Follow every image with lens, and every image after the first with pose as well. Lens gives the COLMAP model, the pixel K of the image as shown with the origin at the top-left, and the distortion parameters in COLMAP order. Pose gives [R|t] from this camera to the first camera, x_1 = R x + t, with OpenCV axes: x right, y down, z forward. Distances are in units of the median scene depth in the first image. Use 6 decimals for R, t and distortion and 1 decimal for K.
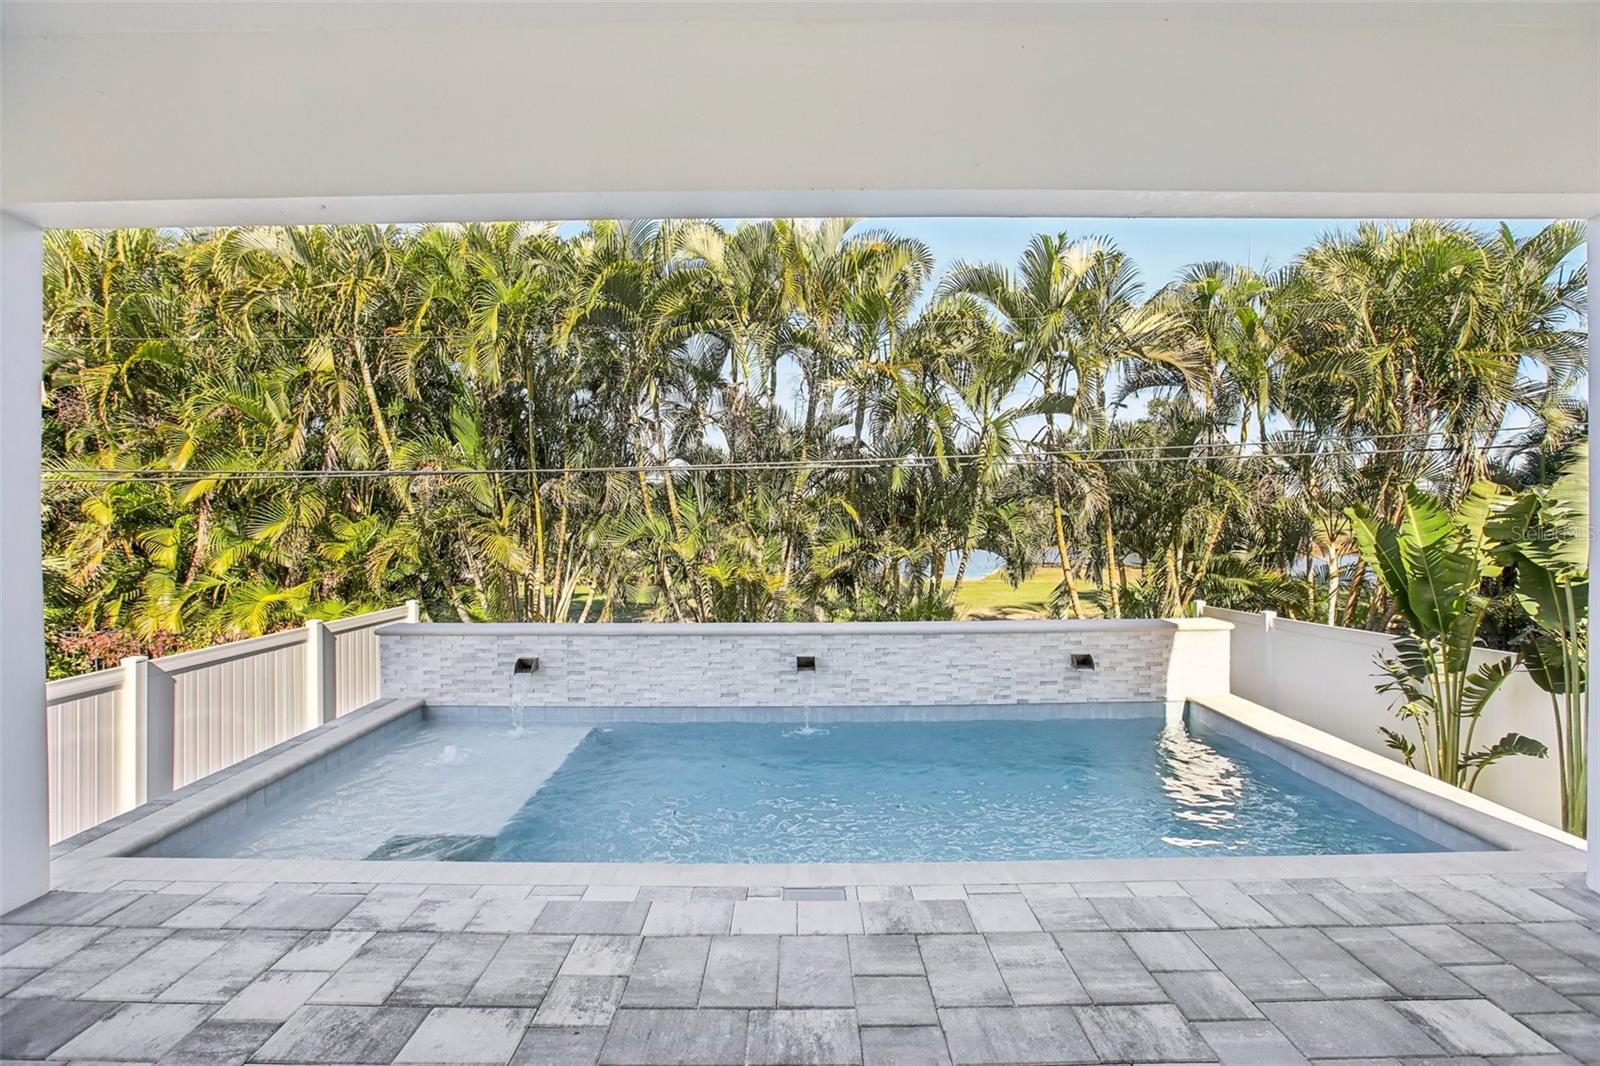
lens RADIAL K [[739.2, 0, 802.0], [0, 739.2, 514.1], [0, 0, 1]] dist [-0.060399, 0.022363]
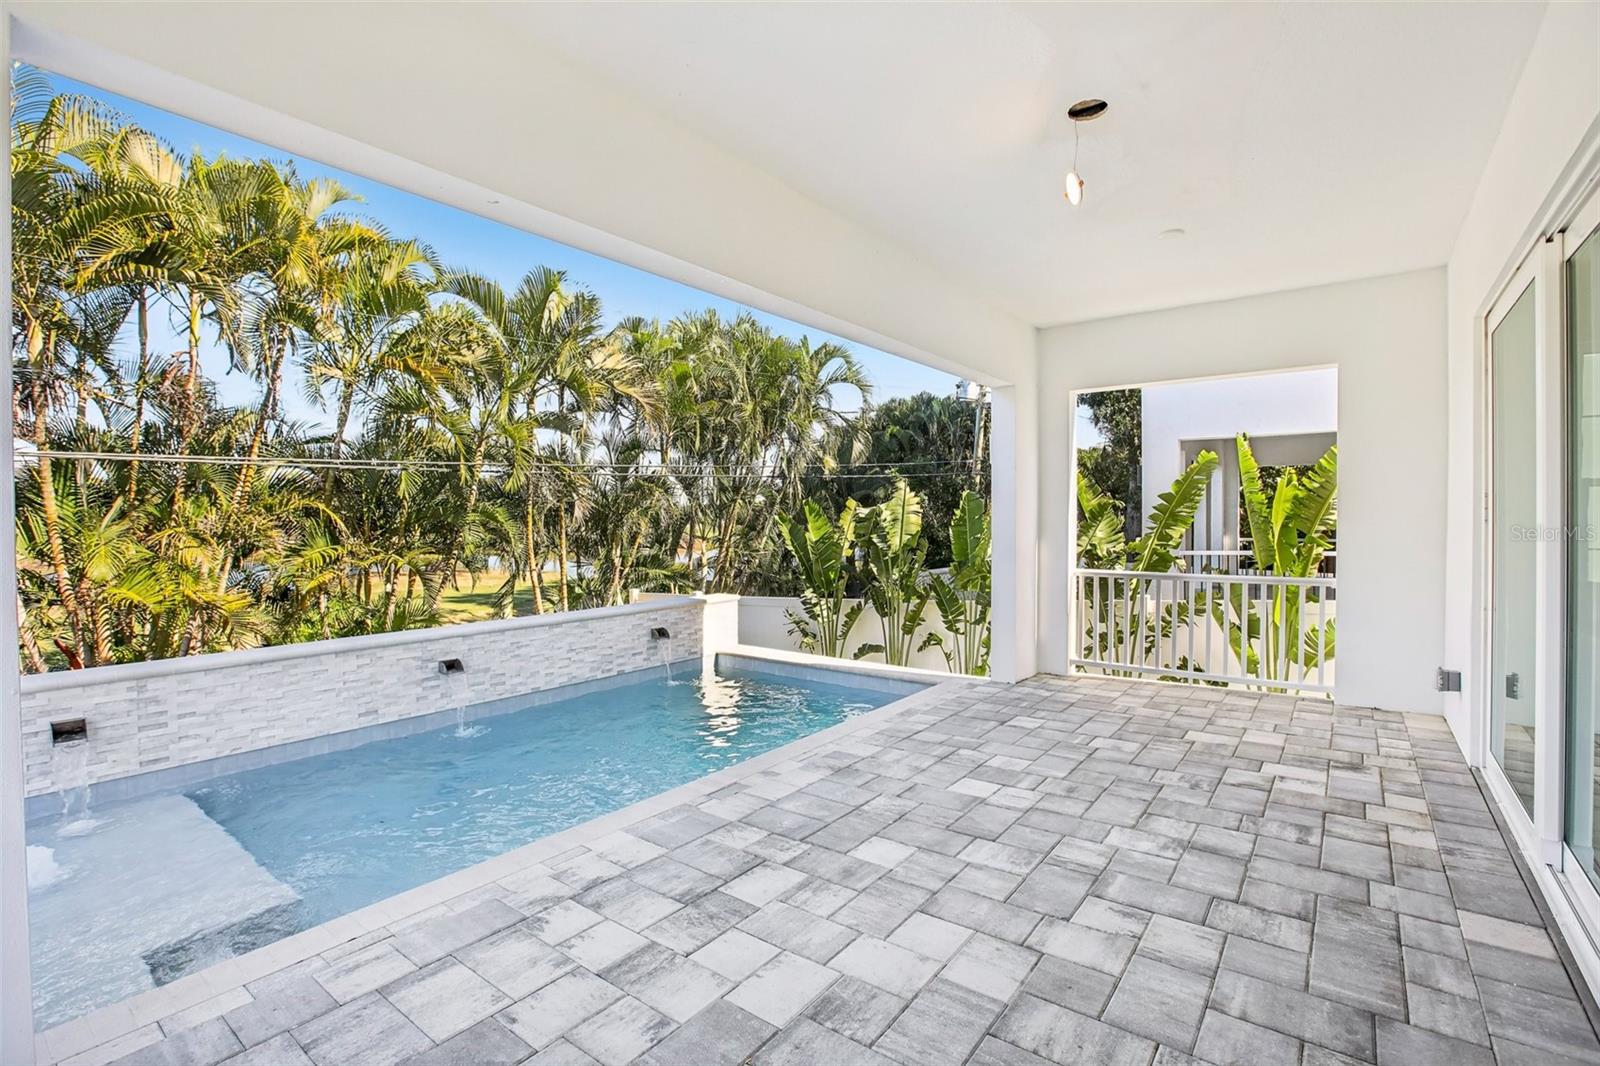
lens RADIAL K [[745.2, 0, 795.1], [0, 745.2, 518.6], [0, 0, 1]] dist [-0.071575, 0.038325]
pose [[0.606380, 0.002046, 0.795172, -0.499946], [0.000596, 0.999995, -0.003028, 0.005013], [-0.795175, 0.002310, 0.606376, 0.023956]]
